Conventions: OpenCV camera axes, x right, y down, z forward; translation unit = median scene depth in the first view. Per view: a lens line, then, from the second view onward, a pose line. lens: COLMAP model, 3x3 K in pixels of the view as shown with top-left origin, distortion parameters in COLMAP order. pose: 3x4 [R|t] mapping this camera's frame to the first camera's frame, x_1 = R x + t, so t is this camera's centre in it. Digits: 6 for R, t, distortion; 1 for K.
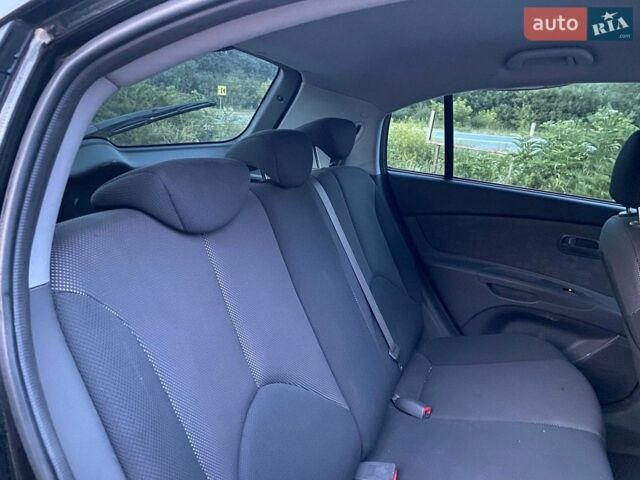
lens RADIAL K [[487.9, 0, 317.6], [0, 487.9, 234.0], [0, 0, 1]] dist [0.022606, -0.036506]
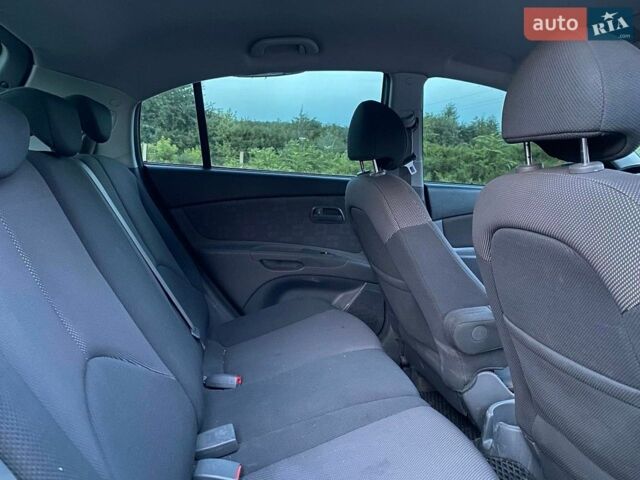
lens RADIAL K [[487.9, 0, 323.0], [0, 487.9, 237.1], [0, 0, 1]] dist [0.022606, -0.036506]
pose [[0.830274, -0.133305, 0.541180, -0.107896], [0.175428, 0.984129, -0.026726, 0.100613], [-0.529028, 0.117128, 0.840482, 0.019911]]
